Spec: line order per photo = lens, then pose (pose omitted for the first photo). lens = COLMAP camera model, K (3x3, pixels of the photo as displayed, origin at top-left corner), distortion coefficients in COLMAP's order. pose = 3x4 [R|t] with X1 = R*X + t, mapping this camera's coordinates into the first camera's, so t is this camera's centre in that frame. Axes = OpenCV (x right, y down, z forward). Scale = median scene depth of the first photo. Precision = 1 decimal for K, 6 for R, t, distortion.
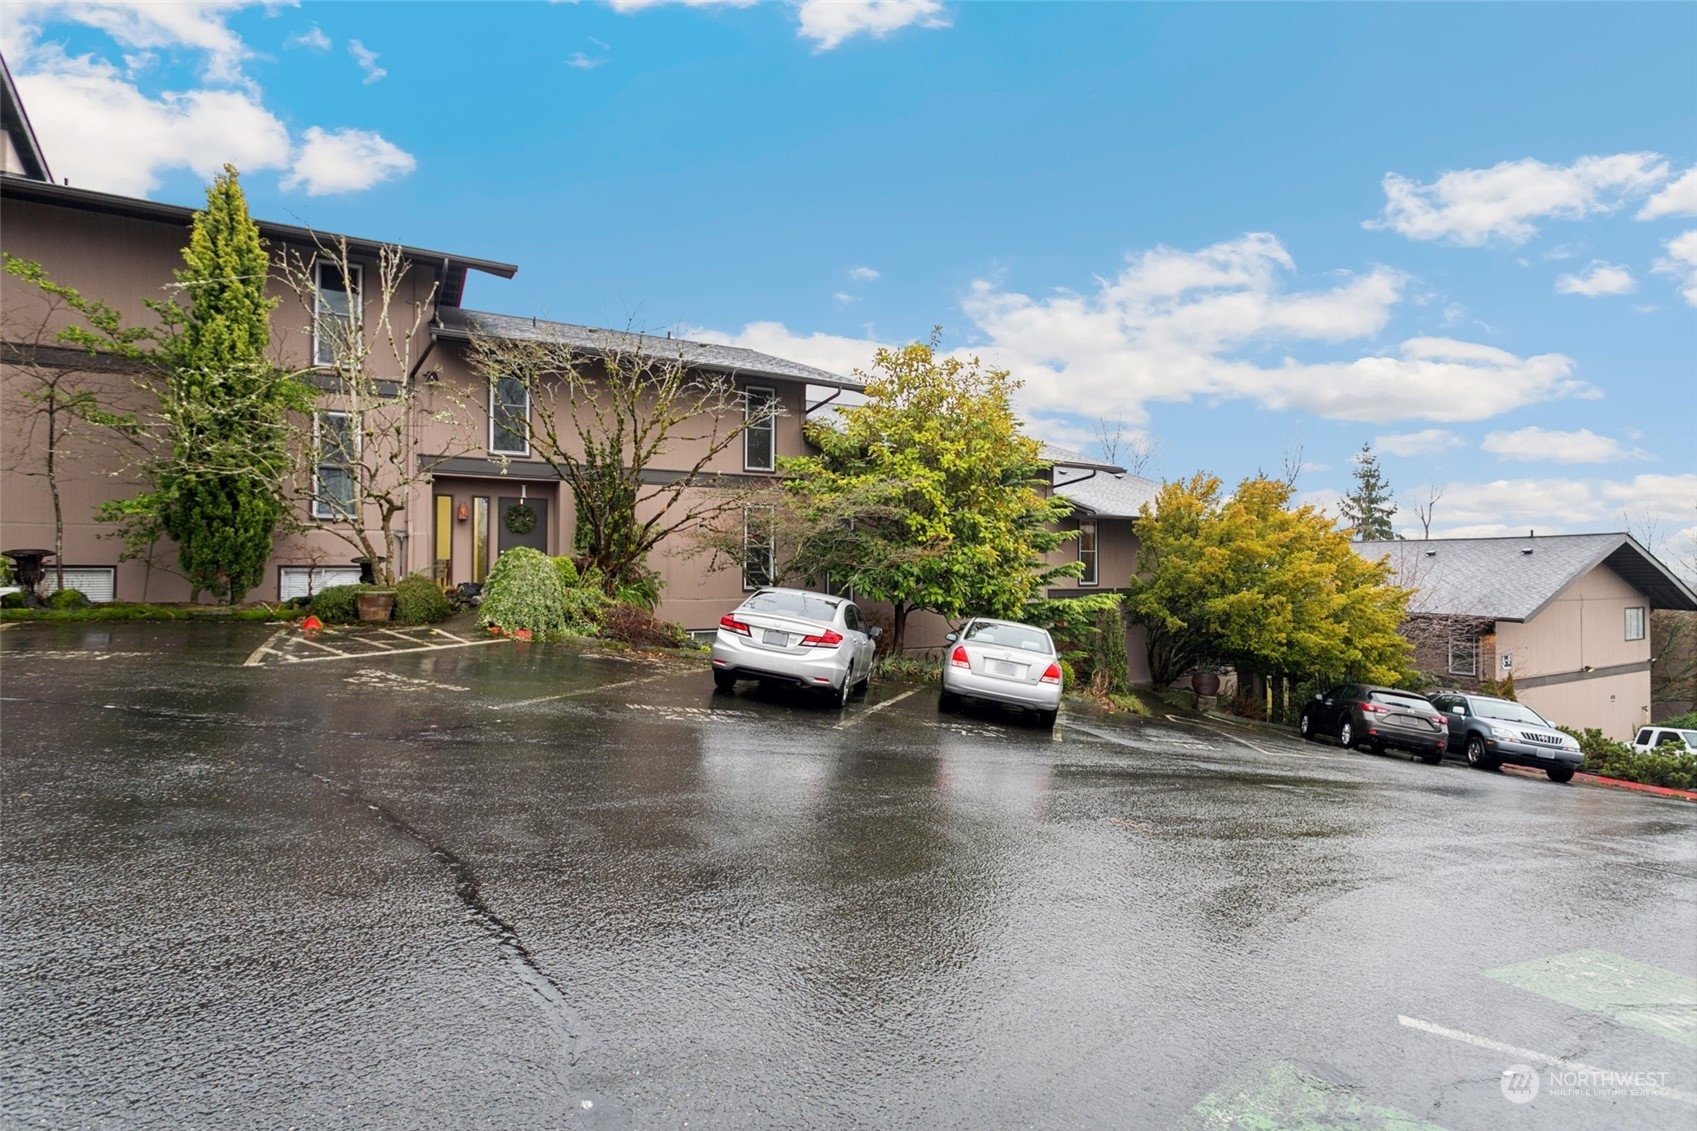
lens RADIAL K [[882.8, 0, 846.3], [0, 882.8, 558.2], [0, 0, 1]] dist [-0.002725, 0.000491]
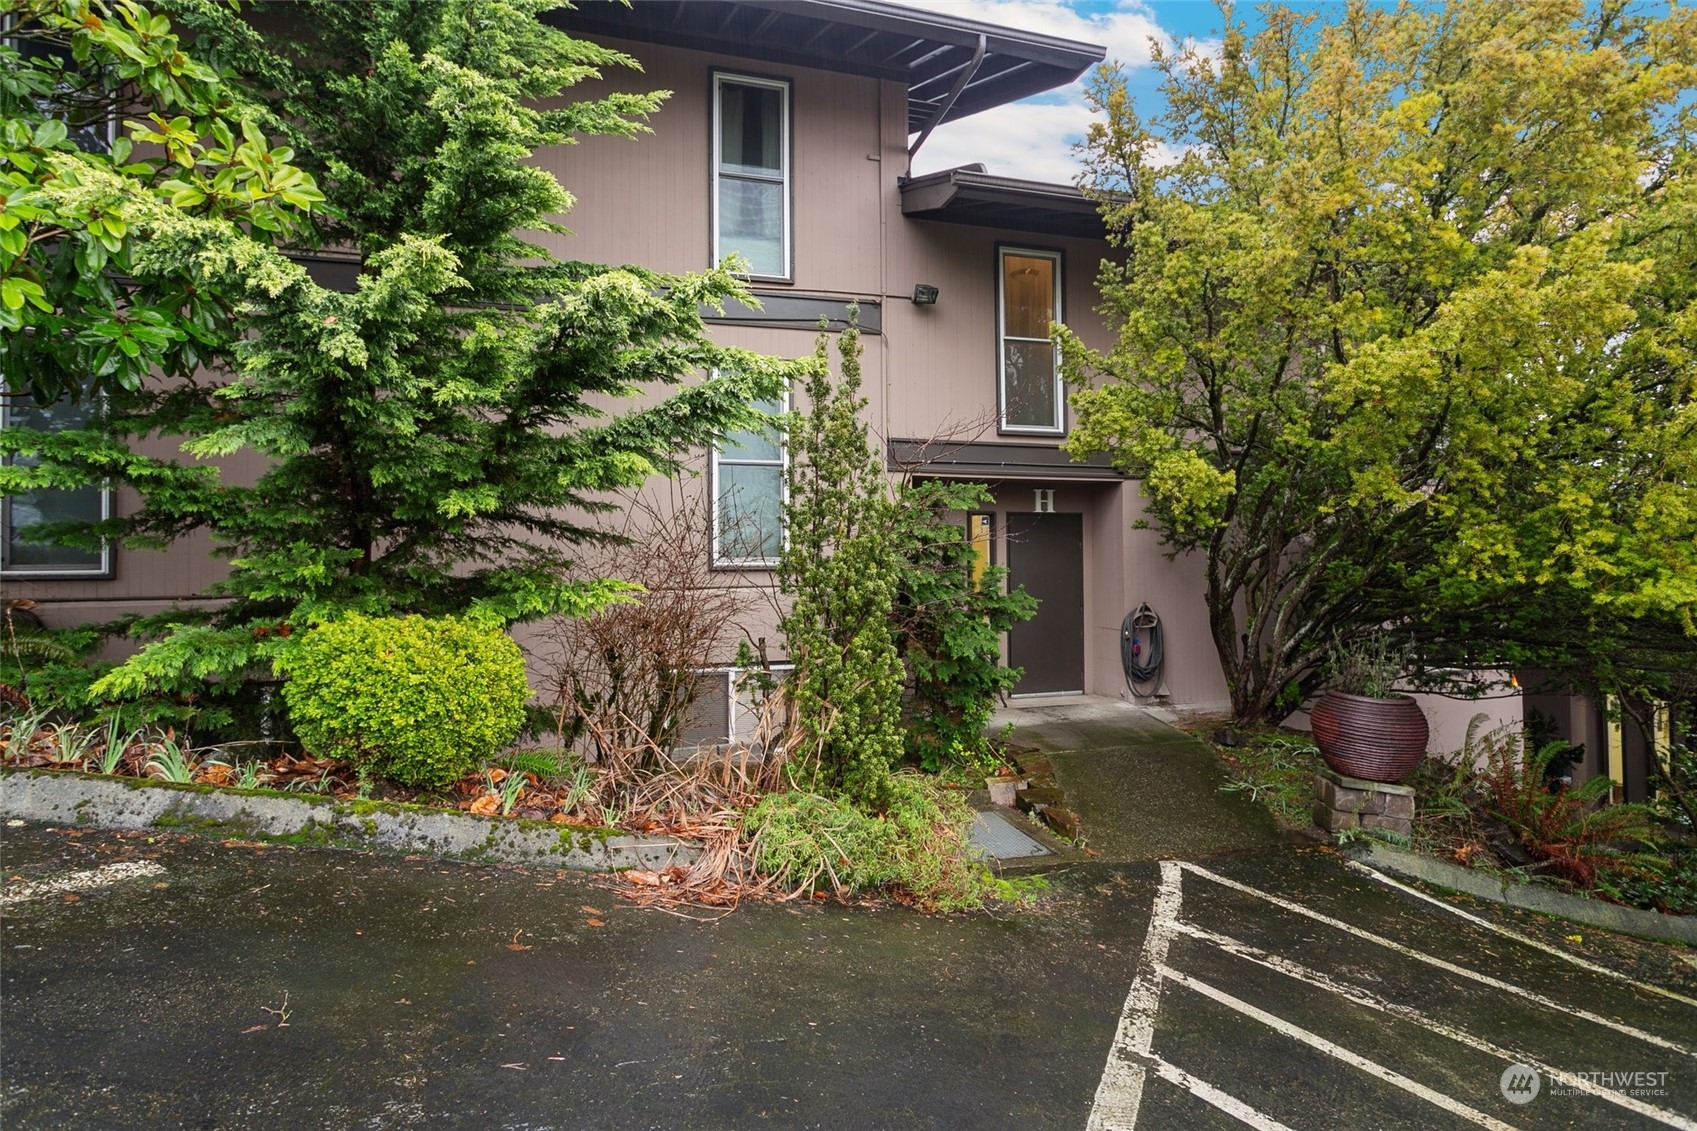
lens RADIAL K [[893.7, 0, 848.4], [0, 893.7, 555.3], [0, 0, 1]] dist [-0.001719, 0.000162]
pose [[0.971438, -0.014576, -0.236846, 0.328471], [0.014959, 0.999888, -0.000181, 0.089239], [0.236822, -0.003367, 0.971547, 0.722978]]
